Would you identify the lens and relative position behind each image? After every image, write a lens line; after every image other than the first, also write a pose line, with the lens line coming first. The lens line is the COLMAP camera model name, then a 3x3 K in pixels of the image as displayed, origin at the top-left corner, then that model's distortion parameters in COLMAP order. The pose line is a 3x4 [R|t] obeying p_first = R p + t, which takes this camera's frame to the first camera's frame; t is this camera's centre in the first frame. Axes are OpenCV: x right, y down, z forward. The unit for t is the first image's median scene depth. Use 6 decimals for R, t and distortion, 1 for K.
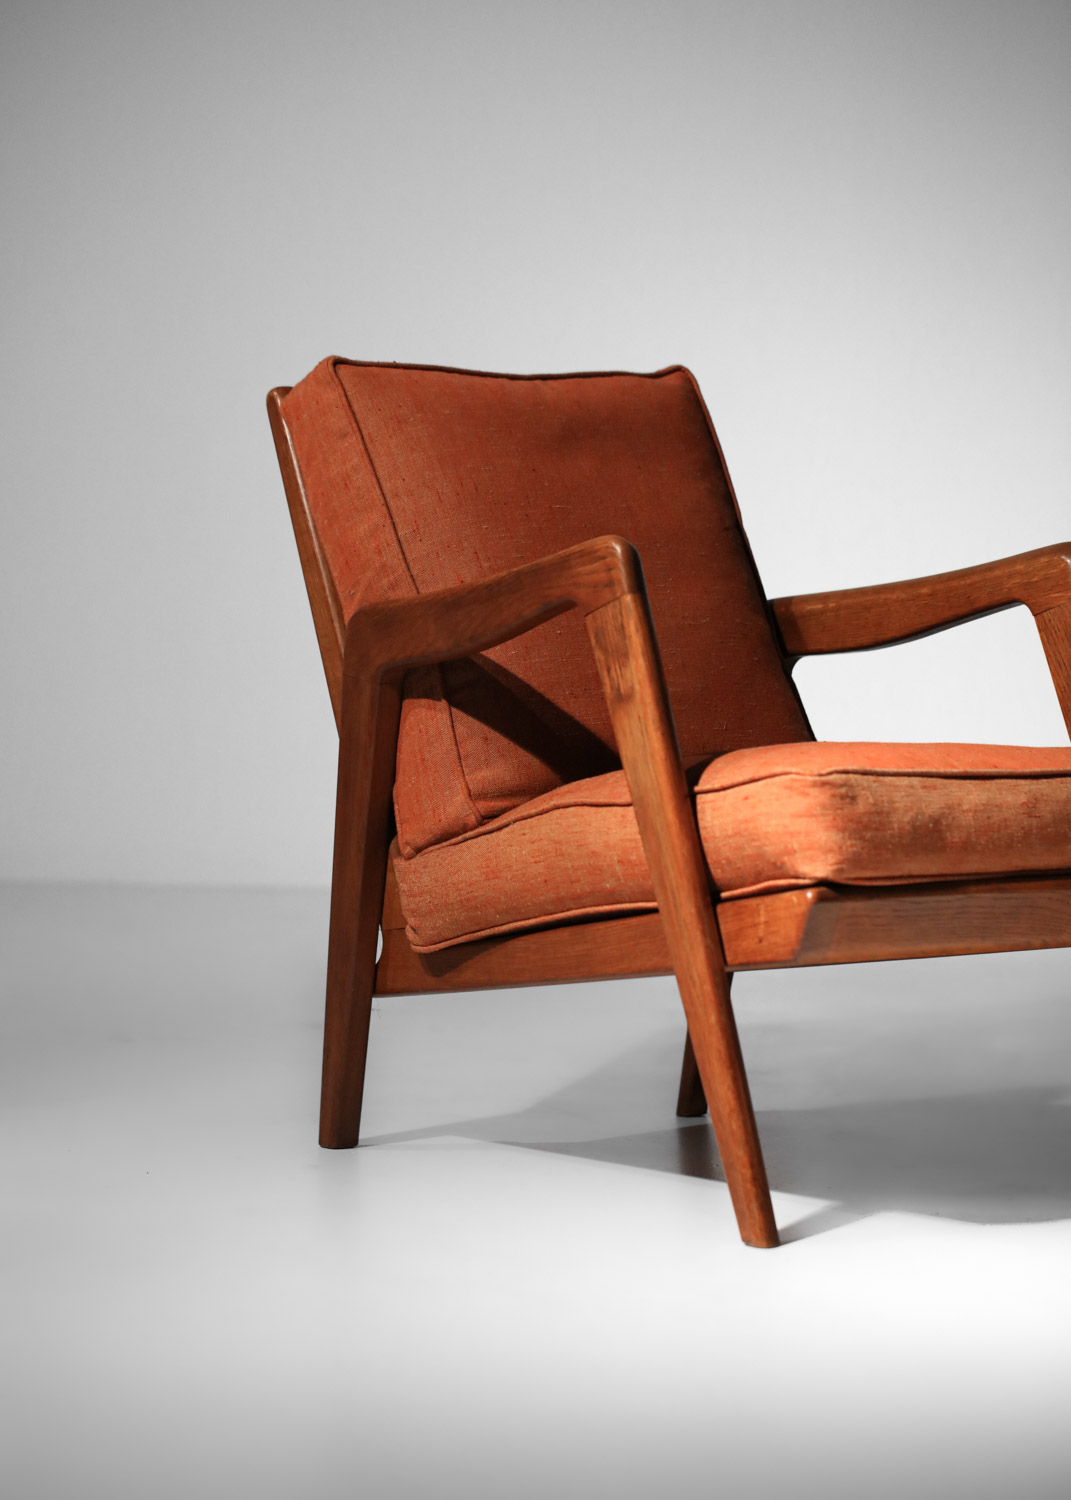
lens RADIAL K [[5567.0, 0, 535.6], [0, 5567.0, 750.0], [0, 0, 1]] dist [-0.114710, 0.000000]
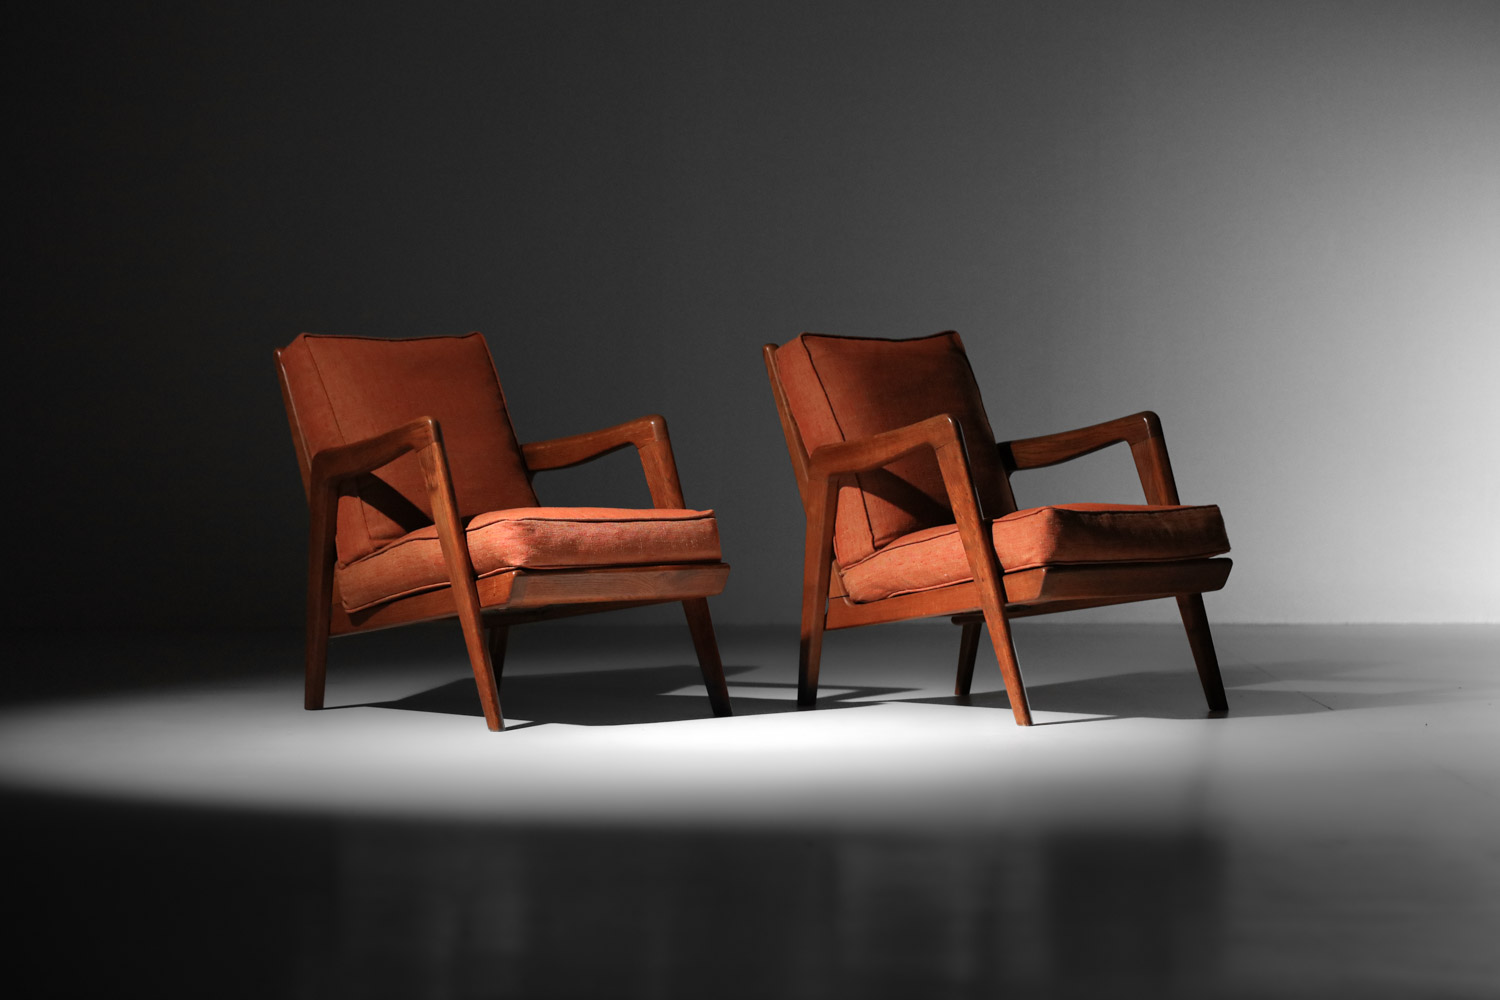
lens RADIAL K [[5082.6, 0, 753.5], [0, 5082.6, 494.8], [0, 0, 1]] dist [0.396693, 0.000000]
pose [[0.999345, -0.020111, 0.030101, 0.081558], [0.020767, 0.999550, -0.021660, 0.039224], [-0.029652, 0.022271, 0.999312, -1.021596]]
